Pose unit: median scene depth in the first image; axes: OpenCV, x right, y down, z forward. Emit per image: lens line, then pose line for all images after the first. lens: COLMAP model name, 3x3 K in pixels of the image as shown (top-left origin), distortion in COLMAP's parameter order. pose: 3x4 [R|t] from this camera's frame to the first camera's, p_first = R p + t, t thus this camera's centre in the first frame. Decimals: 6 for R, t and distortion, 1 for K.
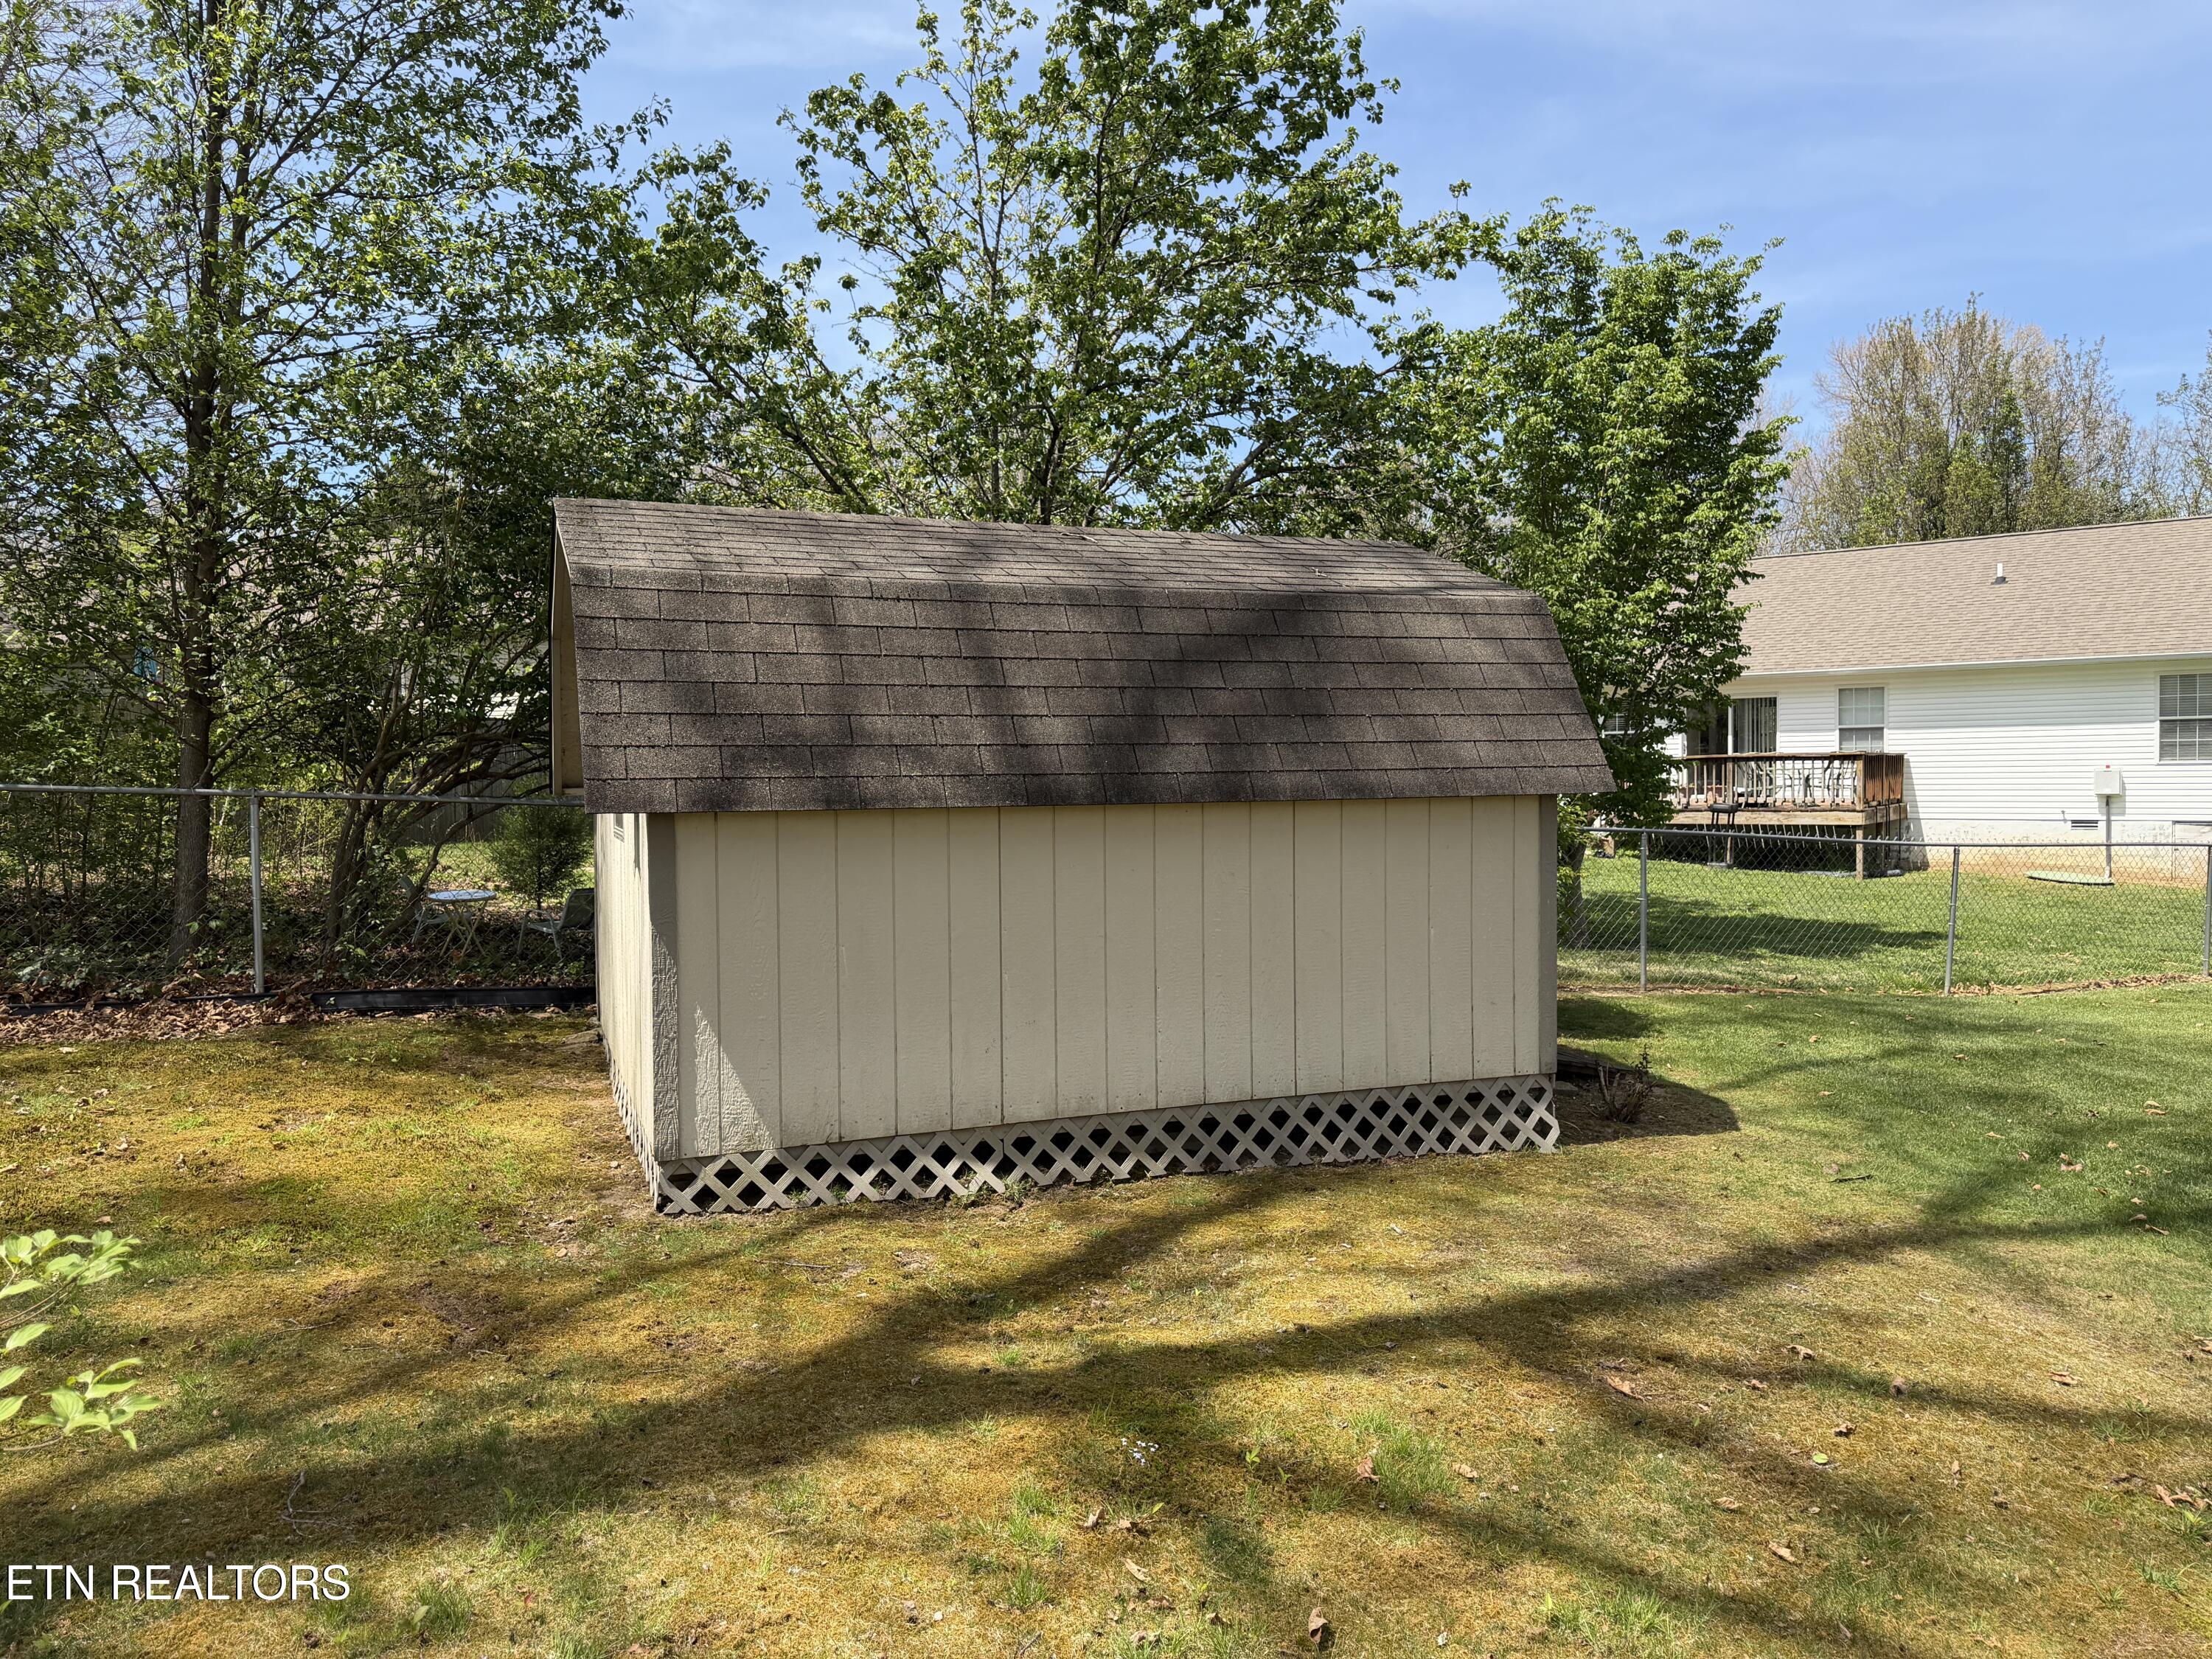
lens RADIAL K [[1513.5, 0, 1107.6], [0, 1513.5, 832.3], [0, 0, 1]] dist [0.137357, -0.205844]
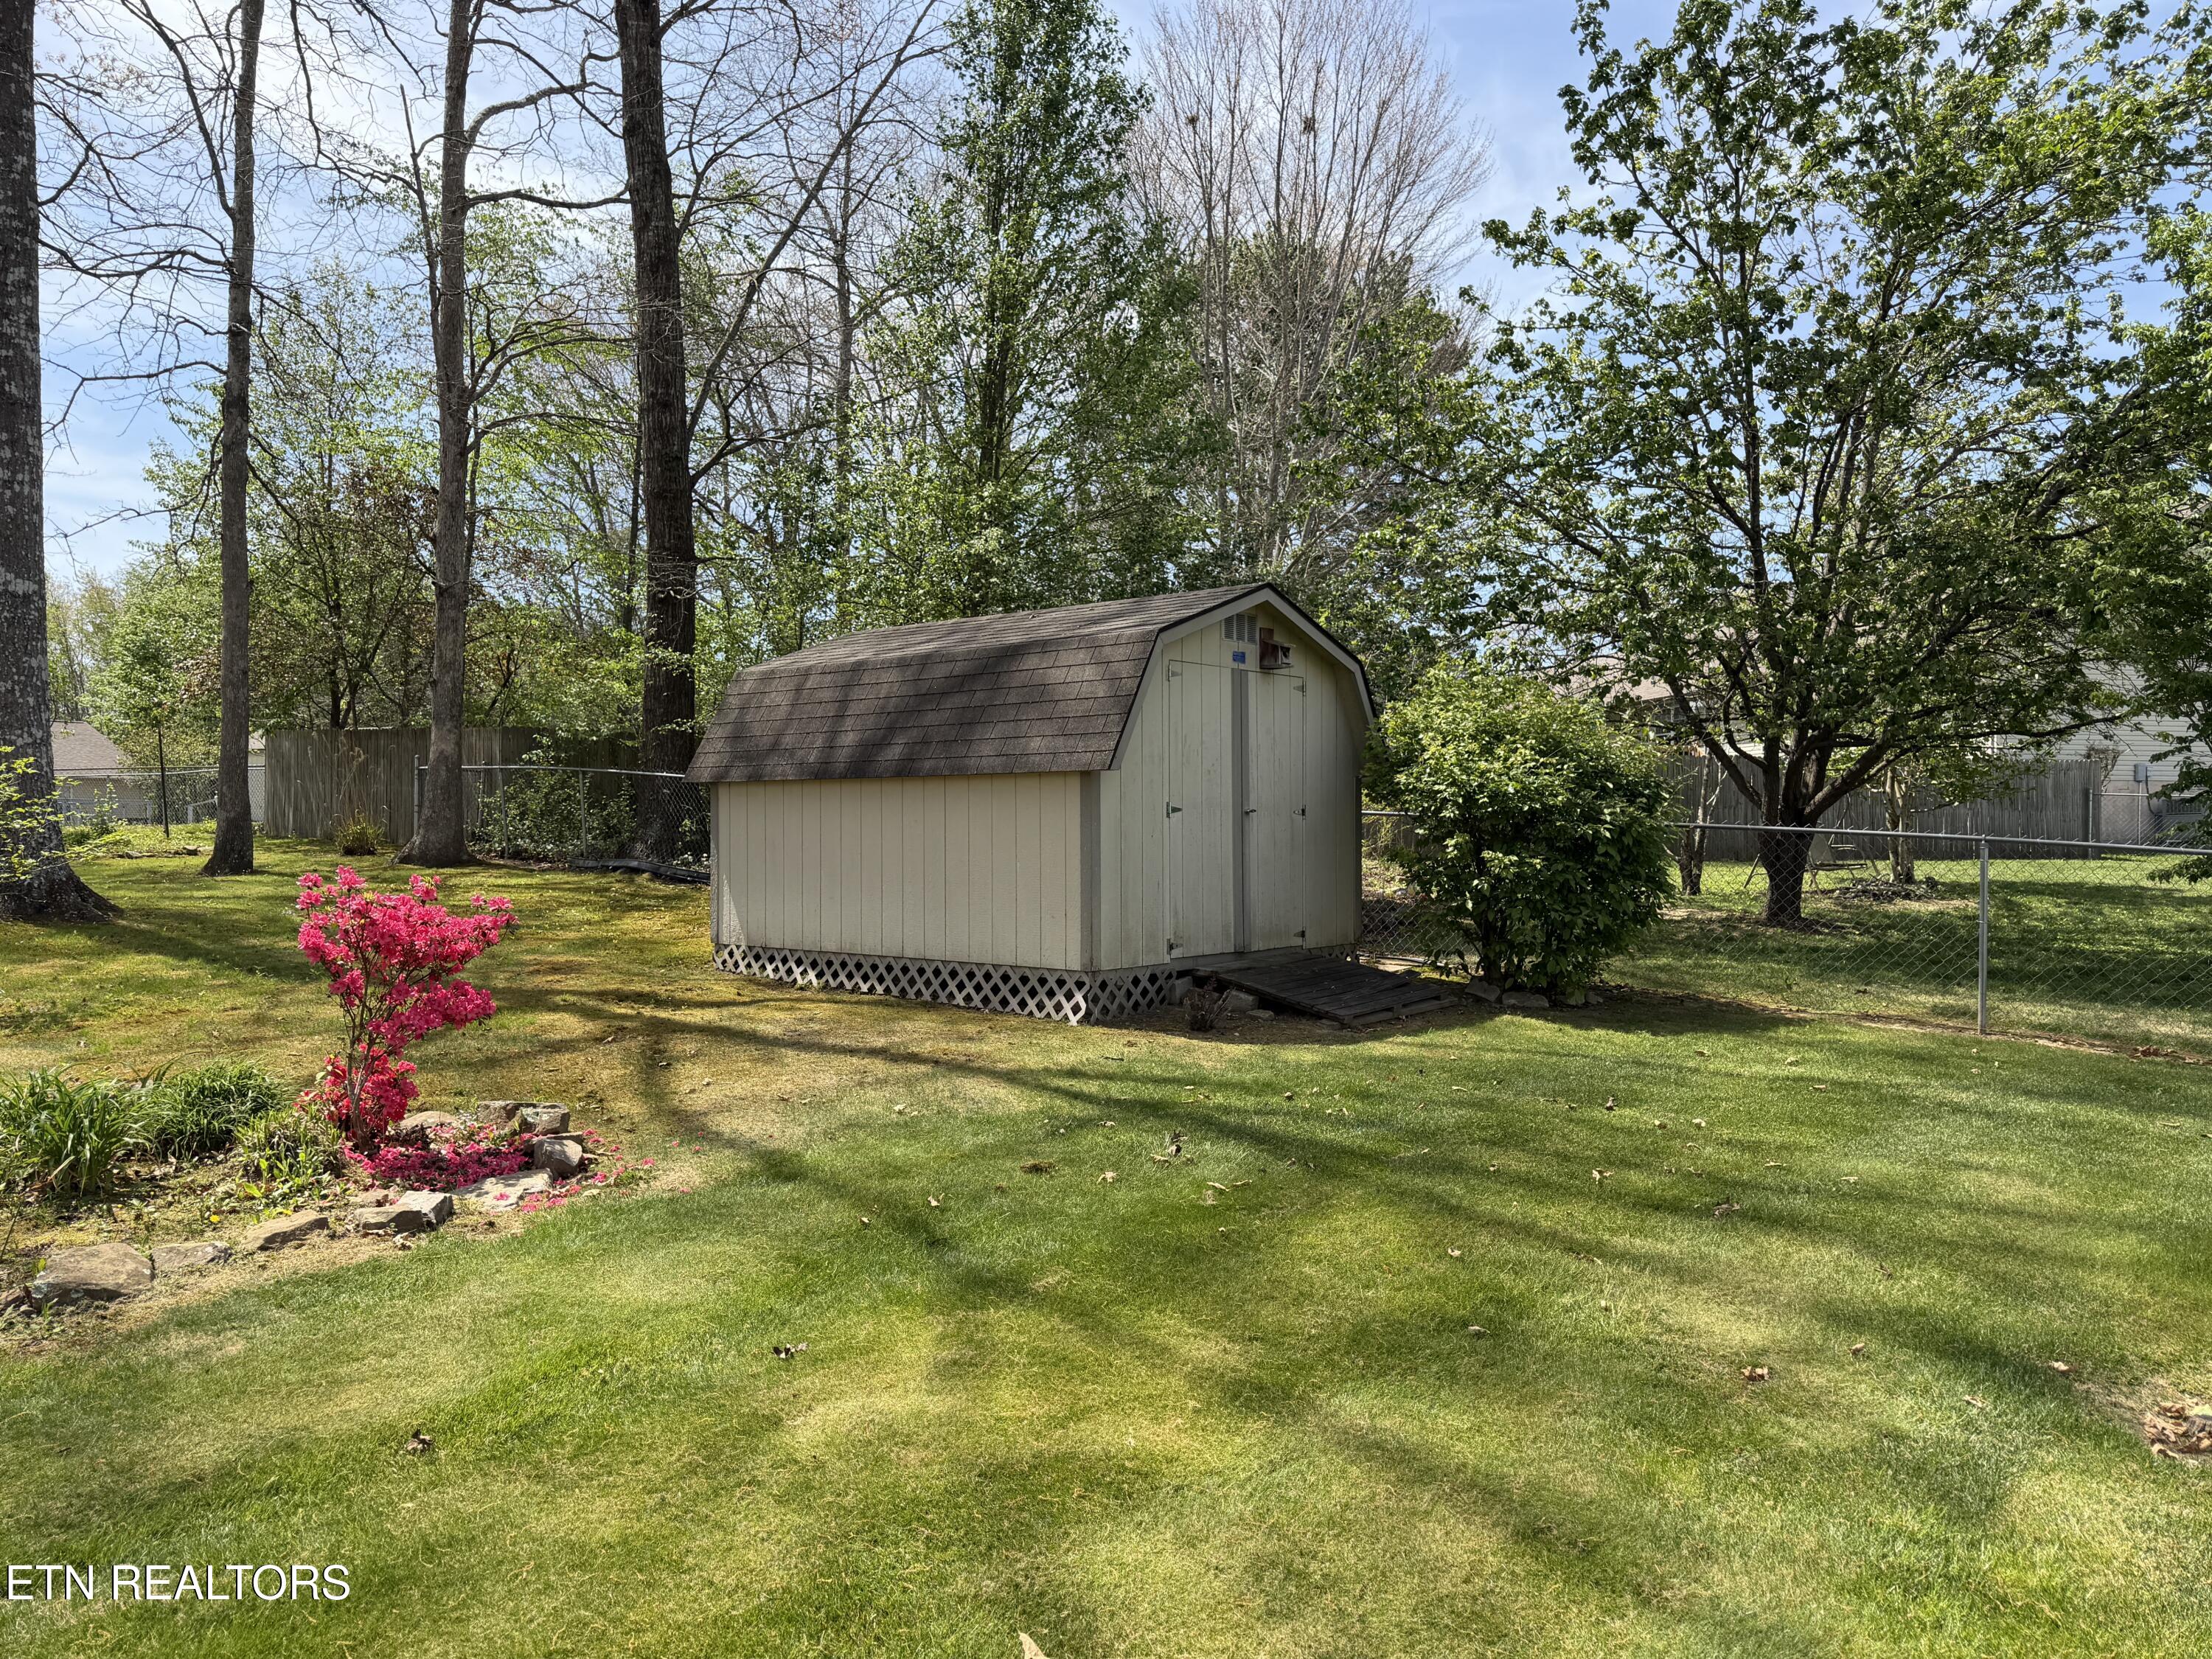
lens RADIAL K [[1513.5, 0, 1107.6], [0, 1513.5, 832.3], [0, 0, 1]] dist [0.137357, -0.205844]
pose [[0.496010, 0.012821, -0.868222, 1.648460], [-0.044681, 0.998943, -0.010775, 0.048541], [0.867167, 0.044137, 0.496058, 0.357018]]
